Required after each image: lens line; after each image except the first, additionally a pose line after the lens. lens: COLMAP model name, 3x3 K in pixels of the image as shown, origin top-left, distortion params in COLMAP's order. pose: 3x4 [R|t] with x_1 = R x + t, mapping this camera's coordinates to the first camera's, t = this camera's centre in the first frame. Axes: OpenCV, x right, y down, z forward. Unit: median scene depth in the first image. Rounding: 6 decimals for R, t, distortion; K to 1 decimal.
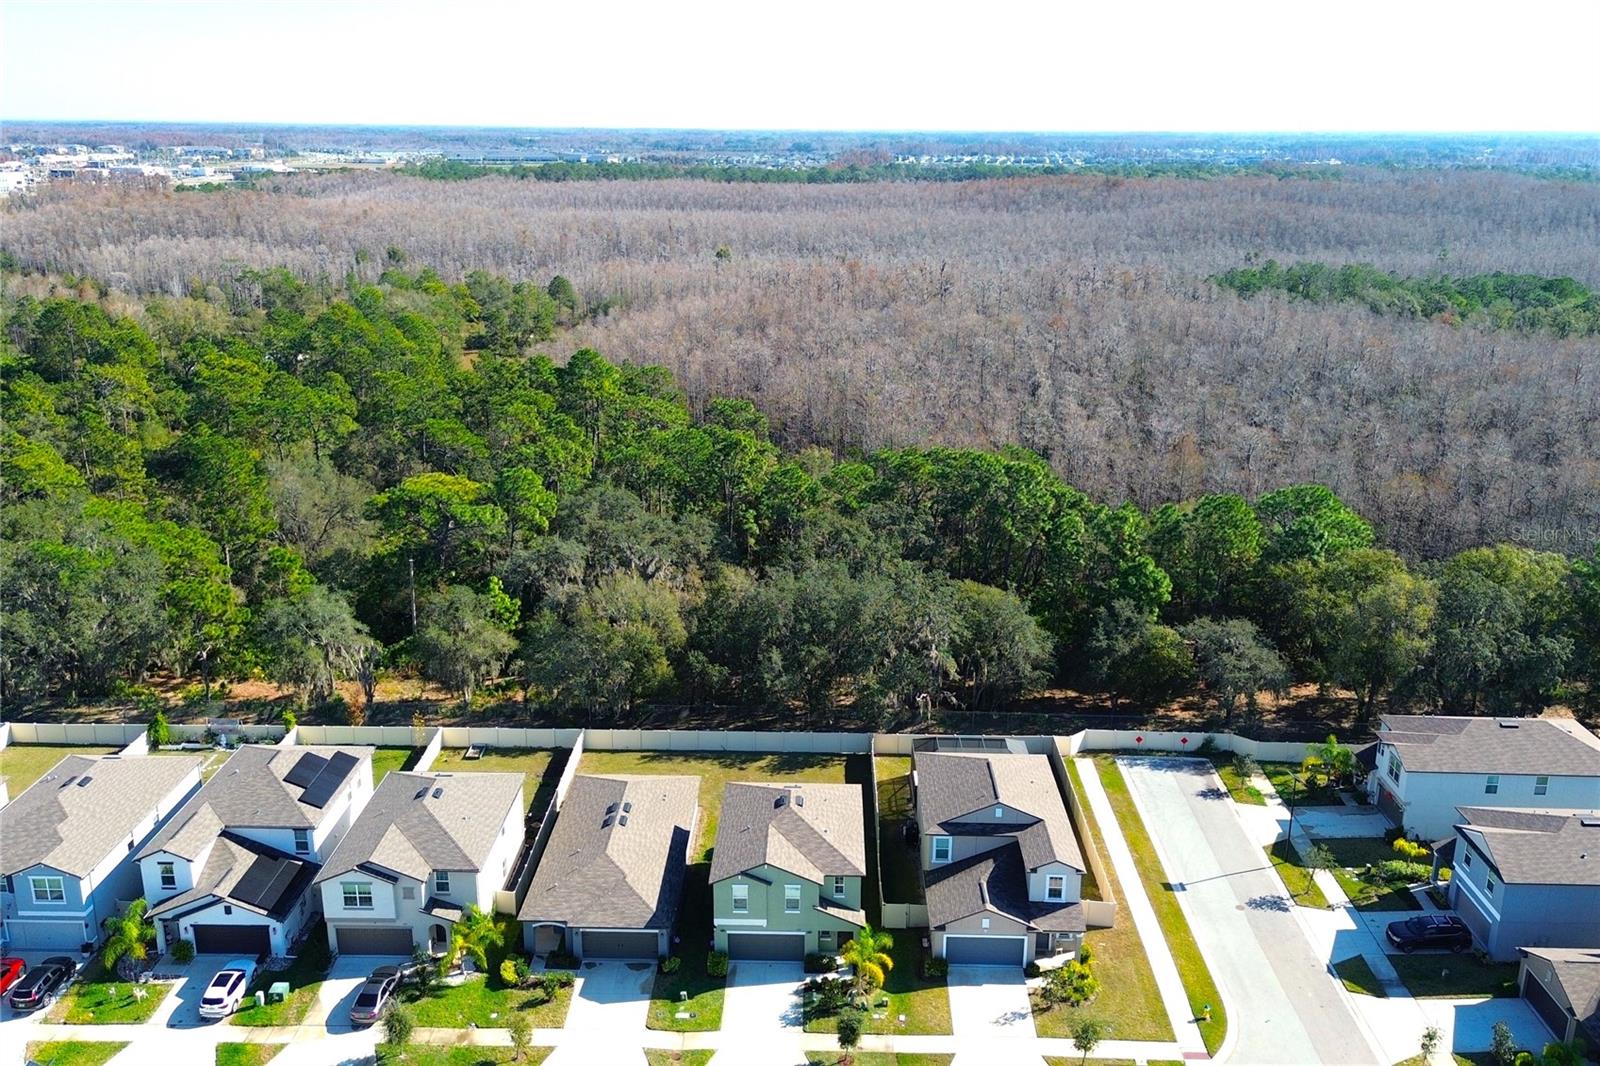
lens RADIAL K [[1322.0, 0, 804.8], [0, 1322.0, 523.6], [0, 0, 1]] dist [0.069426, -0.058661]
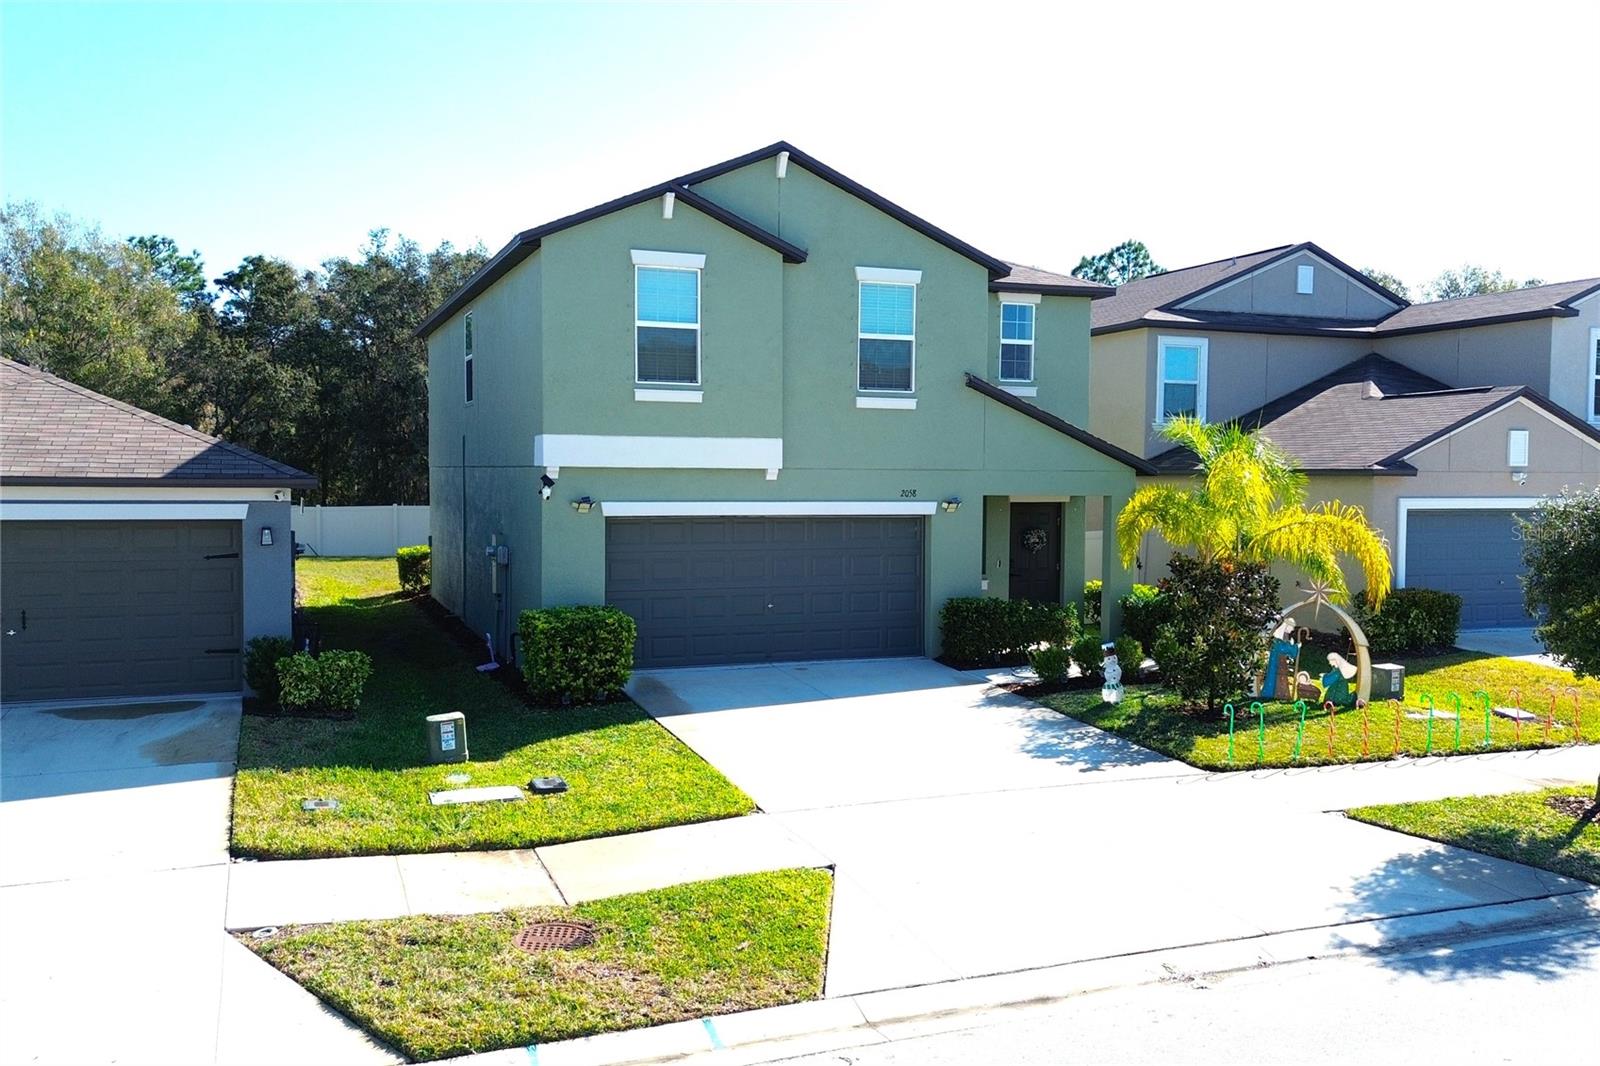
lens RADIAL K [[1322.0, 0, 792.3], [0, 1322.0, 536.3], [0, 0, 1]] dist [0.069426, -0.058661]
pose [[0.923747, -0.018655, 0.382549, -0.084564], [0.110407, 0.969384, -0.219328, 0.274739], [-0.366745, 0.244840, 0.897525, 0.612570]]
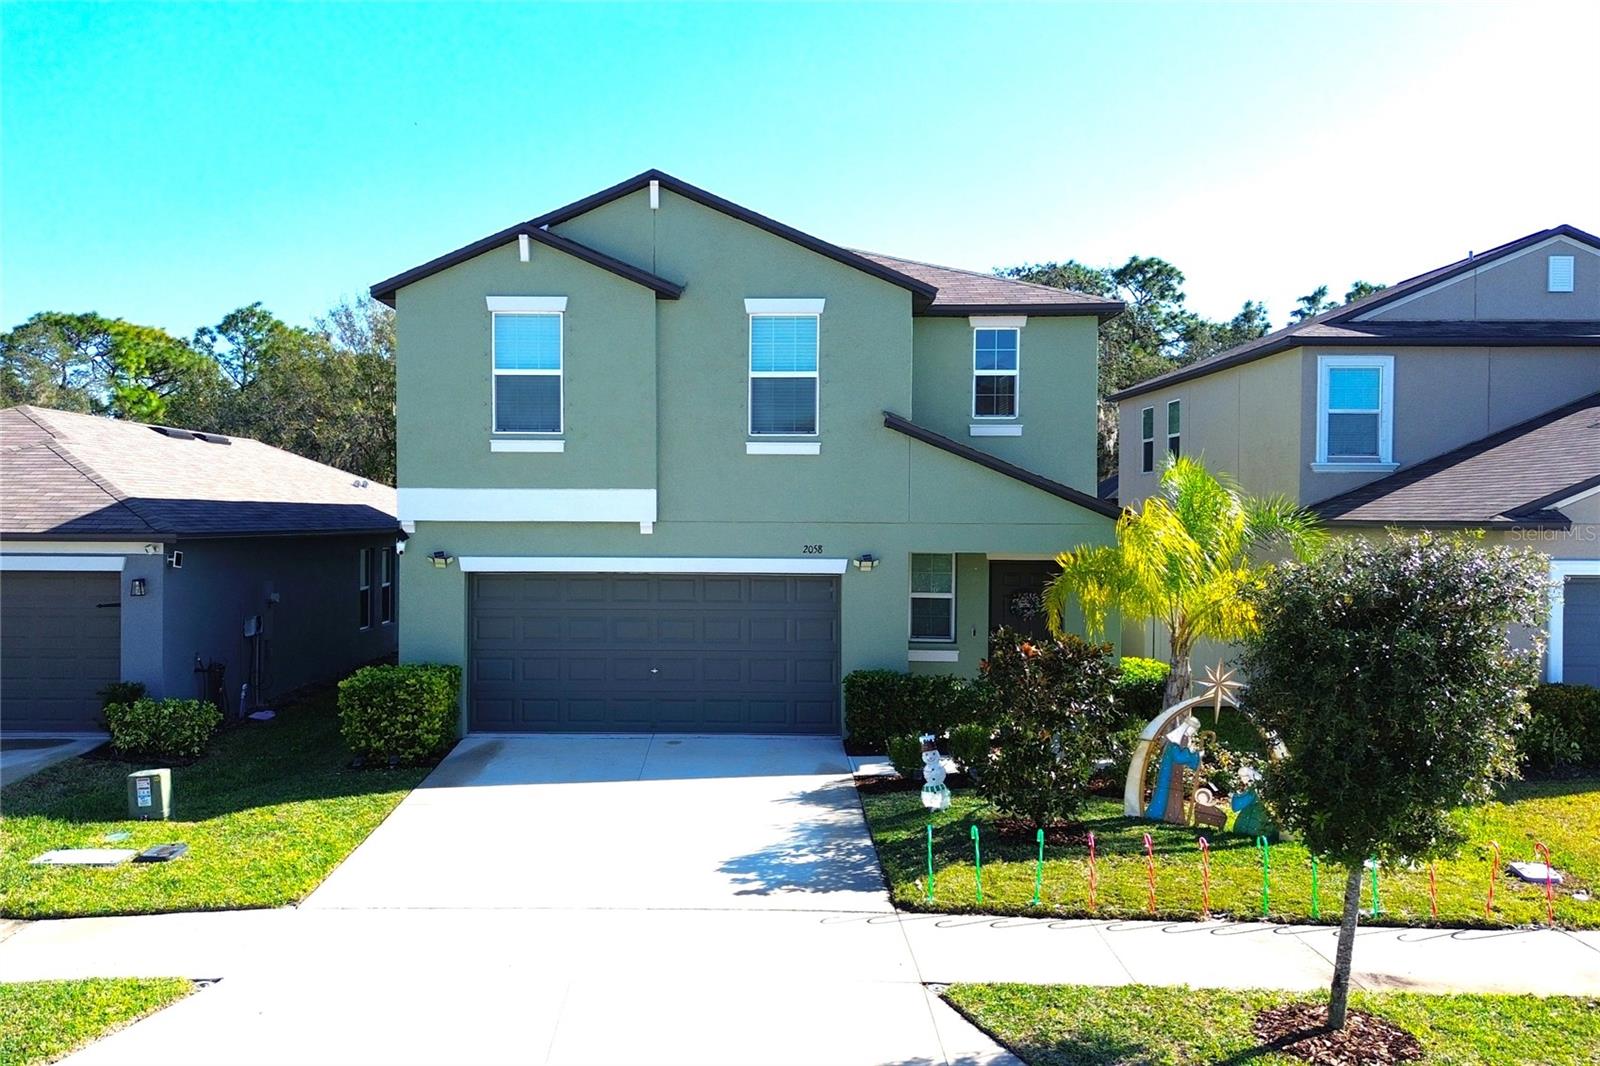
lens RADIAL K [[1322.0, 0, 732.5], [0, 1322.0, 532.1], [0, 0, 1]] dist [0.069426, -0.058661]
pose [[0.999998, -0.001916, 0.000025, -0.012997], [0.001847, 0.960330, -0.278858, 0.273621], [0.000510, 0.278858, 0.960332, 0.613851]]
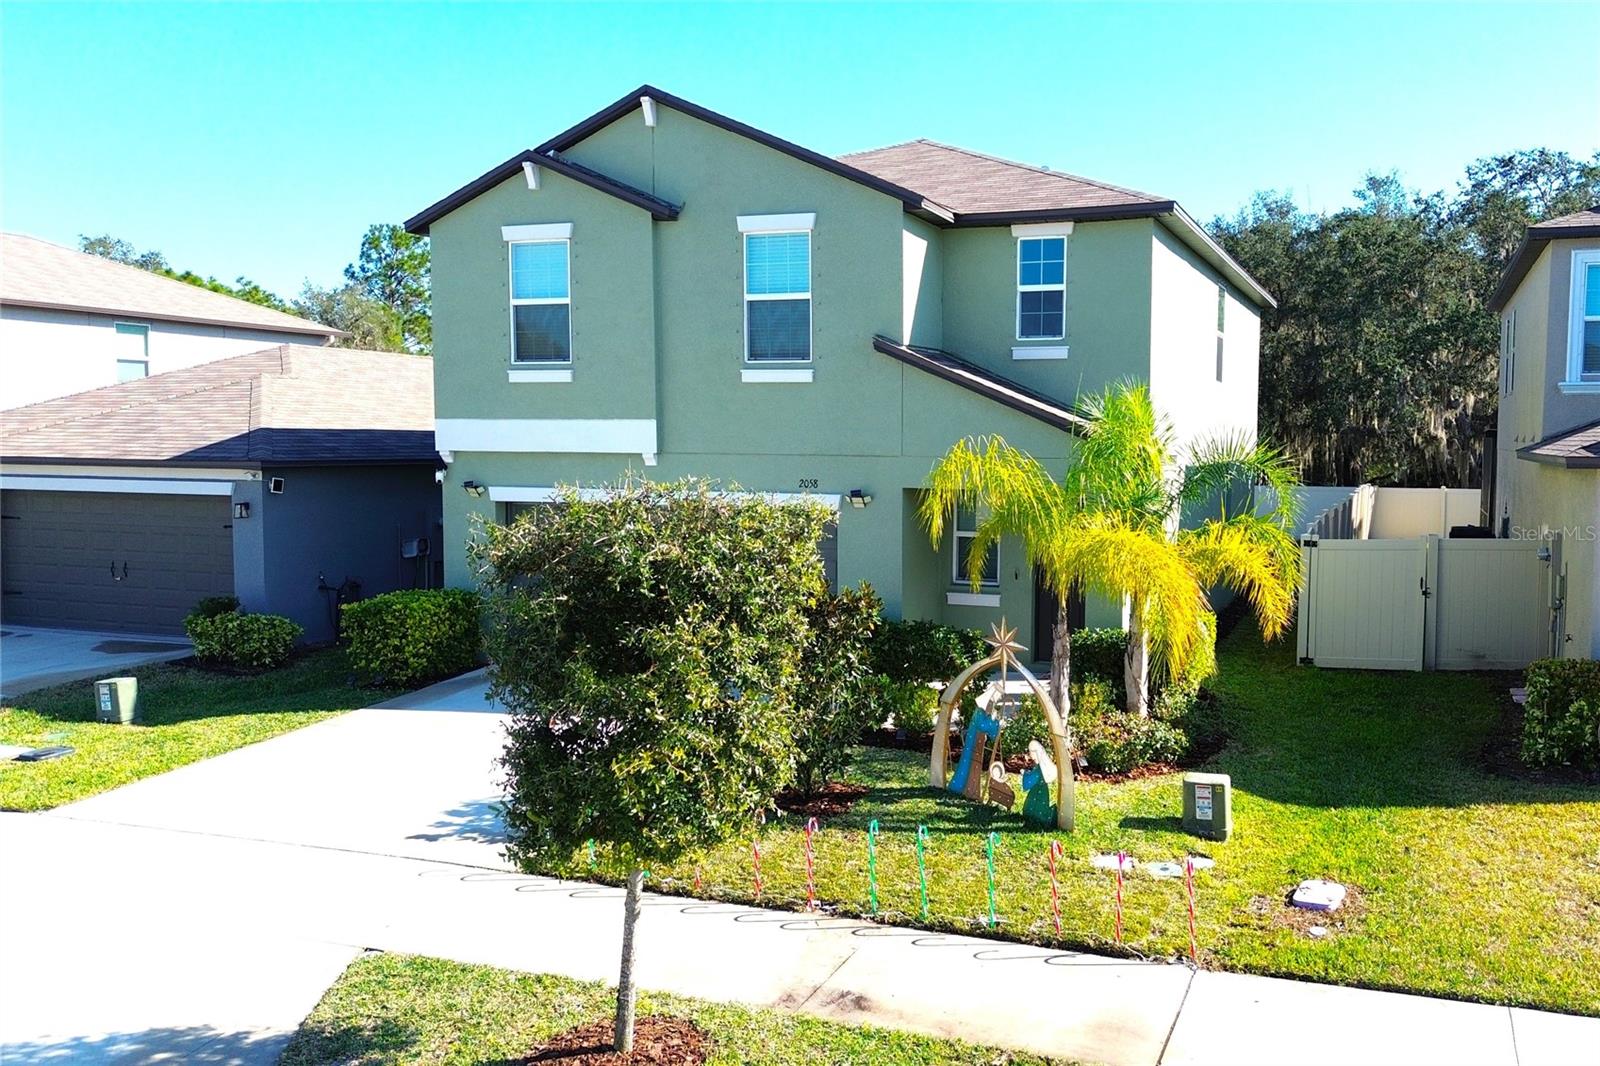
lens RADIAL K [[1322.0, 0, 924.6], [0, 1322.0, 530.2], [0, 0, 1]] dist [0.069426, -0.058661]
pose [[0.953740, 0.019509, -0.299998, 0.052084], [-0.087398, 0.972785, -0.214593, 0.267699], [0.287647, 0.230885, 0.929490, 0.632151]]
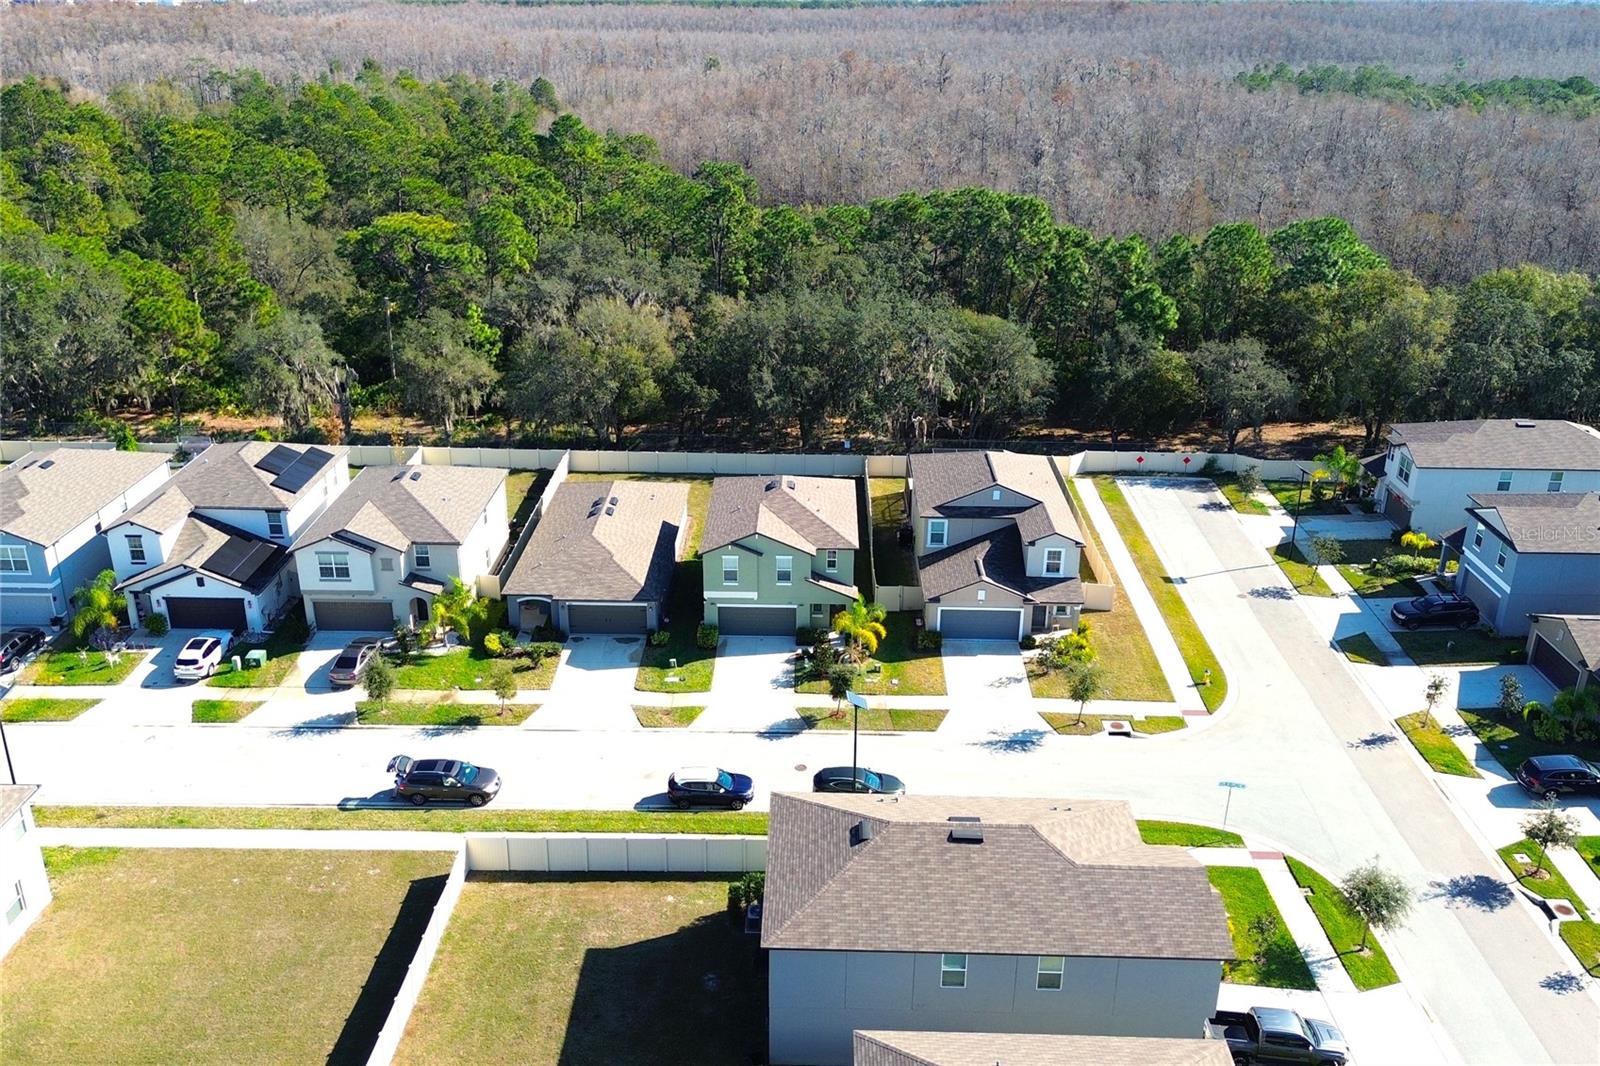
lens RADIAL K [[1322.0, 0, 804.8], [0, 1322.0, 517.4], [0, 0, 1]] dist [0.069426, -0.058661]
pose [[0.999979, 0.001970, 0.006139, -0.000005], [-0.002558, 0.995256, 0.097255, 0.113312], [-0.005918, -0.097269, 0.995241, 0.031752]]
